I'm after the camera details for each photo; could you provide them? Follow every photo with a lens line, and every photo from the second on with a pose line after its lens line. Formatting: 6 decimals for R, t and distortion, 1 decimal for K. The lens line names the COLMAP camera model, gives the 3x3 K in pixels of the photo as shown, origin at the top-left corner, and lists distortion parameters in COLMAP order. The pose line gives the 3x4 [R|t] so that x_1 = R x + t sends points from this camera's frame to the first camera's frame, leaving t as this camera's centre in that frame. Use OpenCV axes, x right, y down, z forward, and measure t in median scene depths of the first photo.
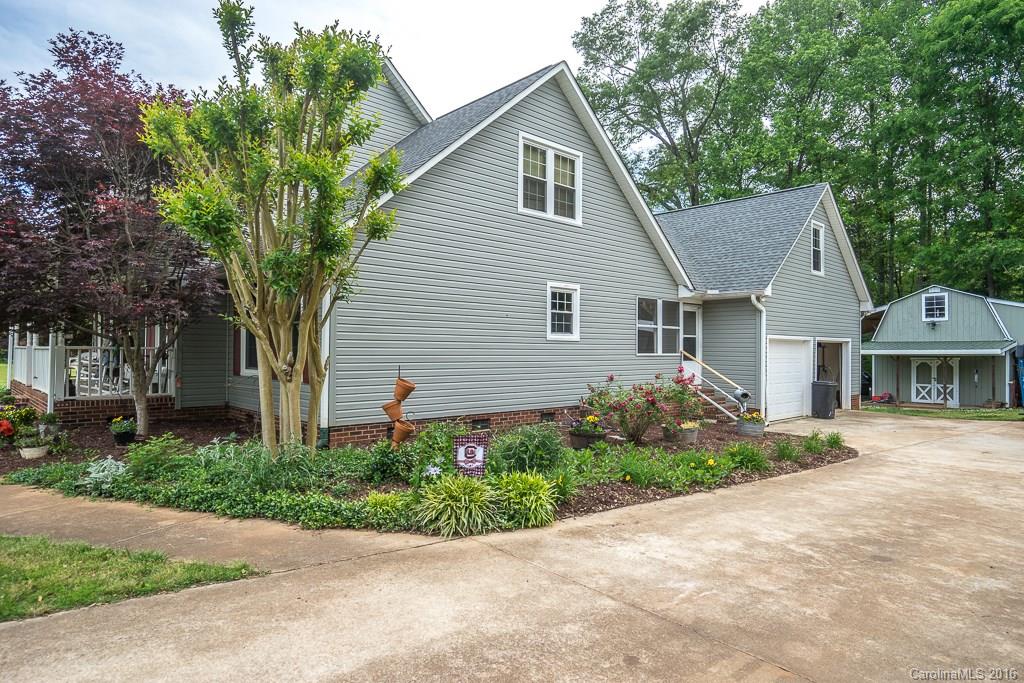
lens RADIAL K [[598.5, 0, 512.9], [0, 598.5, 338.5], [0, 0, 1]] dist [-0.017238, 0.017708]
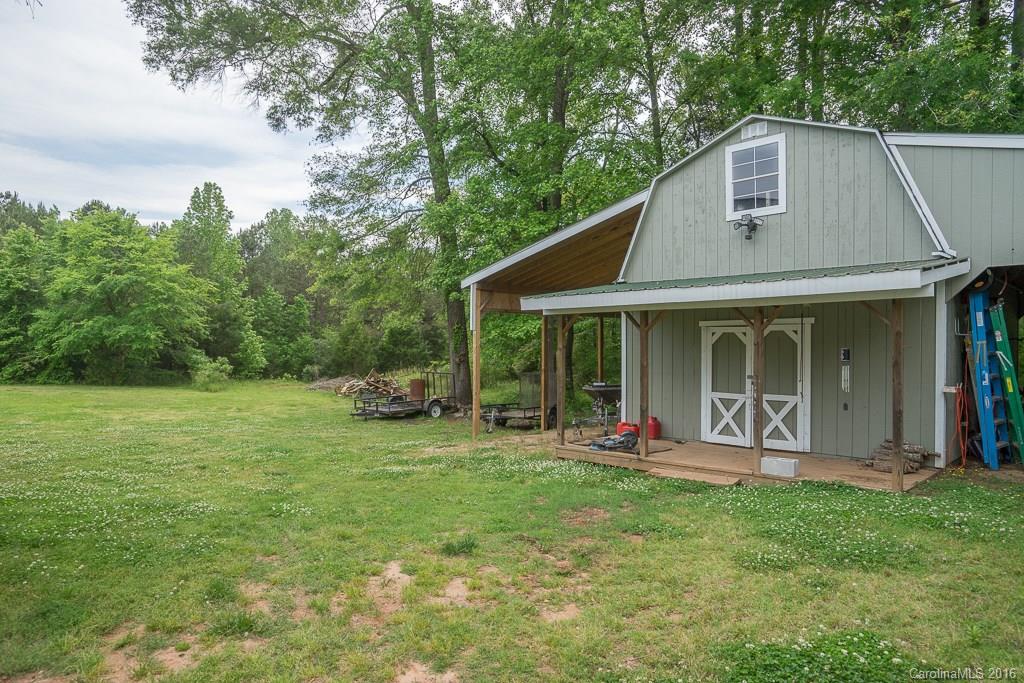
lens RADIAL K [[639.1, 0, 512.0], [0, 639.1, 341.5], [0, 0, 1]] dist [-0.000227, -0.000260]
pose [[0.995103, -0.005017, 0.098718, 0.540988], [0.003638, 0.999893, 0.014147, 0.040747], [-0.098778, -0.013719, 0.995015, 0.650986]]
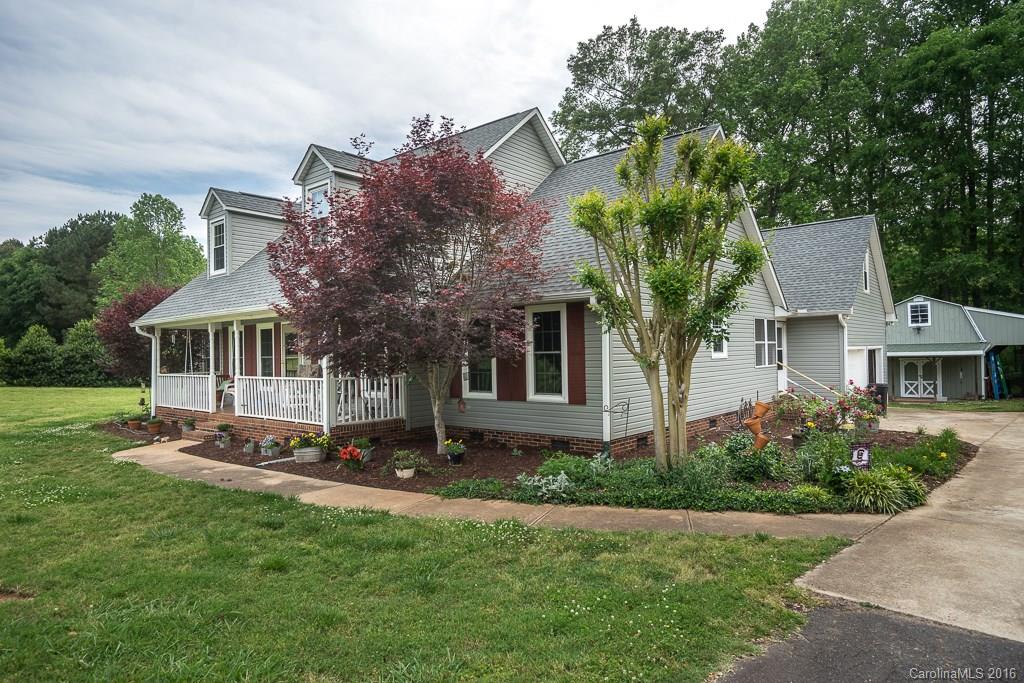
lens RADIAL K [[597.7, 0, 512.0], [0, 597.7, 341.5], [0, 0, 1]] dist [0.000067, 0.001140]
pose [[0.992743, -0.022746, 0.118087, -0.219769], [0.022854, 0.999739, 0.000444, -0.018901], [-0.118066, 0.002258, 0.993003, -0.058327]]
